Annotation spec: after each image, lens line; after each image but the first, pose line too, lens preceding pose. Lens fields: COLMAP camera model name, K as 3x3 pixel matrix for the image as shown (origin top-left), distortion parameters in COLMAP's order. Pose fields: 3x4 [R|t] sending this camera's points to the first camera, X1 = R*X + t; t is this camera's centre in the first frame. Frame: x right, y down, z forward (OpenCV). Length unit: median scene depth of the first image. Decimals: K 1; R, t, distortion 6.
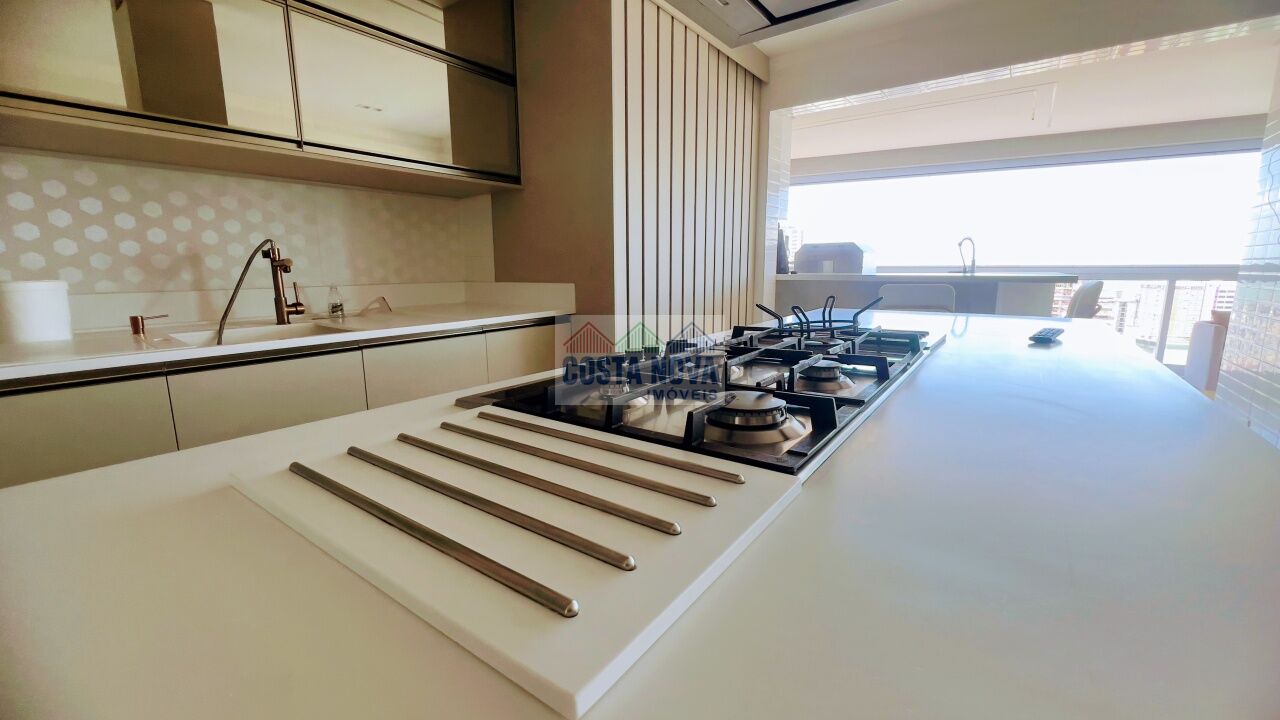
lens RADIAL K [[515.6, 0, 639.9], [0, 515.6, 355.3], [0, 0, 1]] dist [-0.002283, 0.000274]
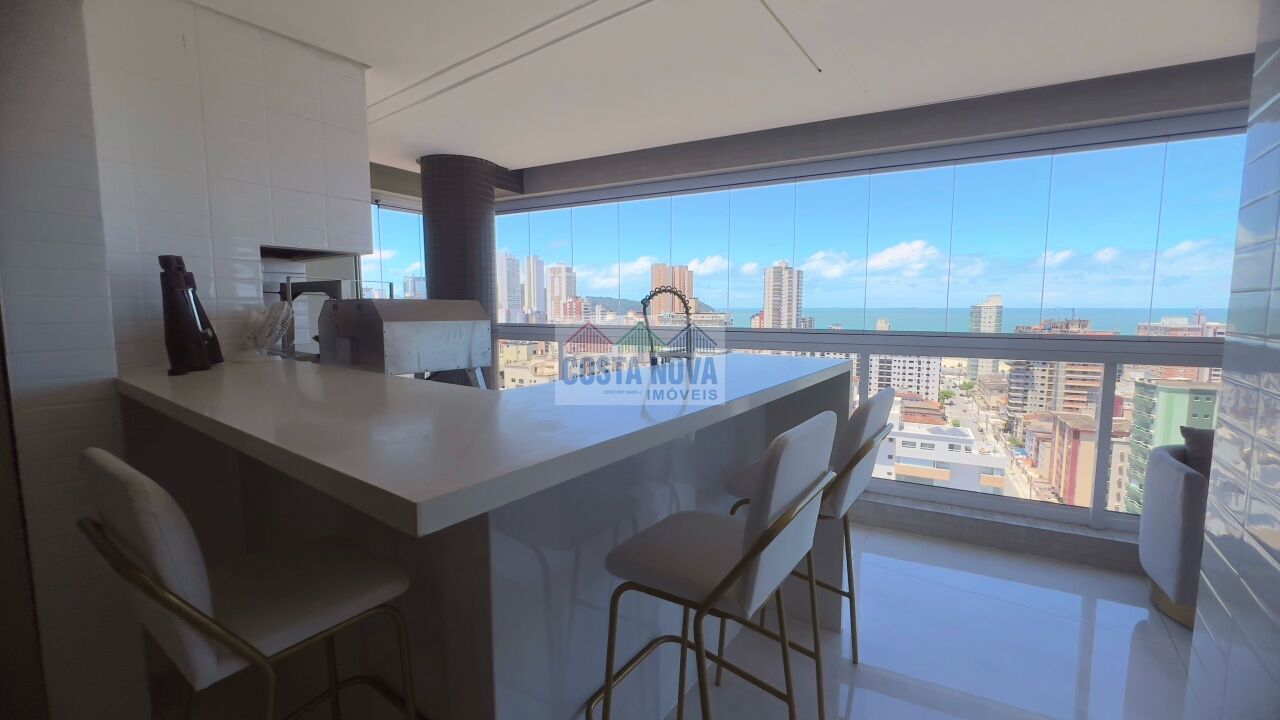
lens RADIAL K [[515.6, 0, 639.9], [0, 515.6, 355.3], [0, 0, 1]] dist [-0.002283, 0.000274]
pose [[0.999998, 0.001277, -0.001501, 0.530895], [-0.001389, 0.997021, -0.077118, -0.116363], [0.001398, 0.077120, 0.997021, 0.443342]]
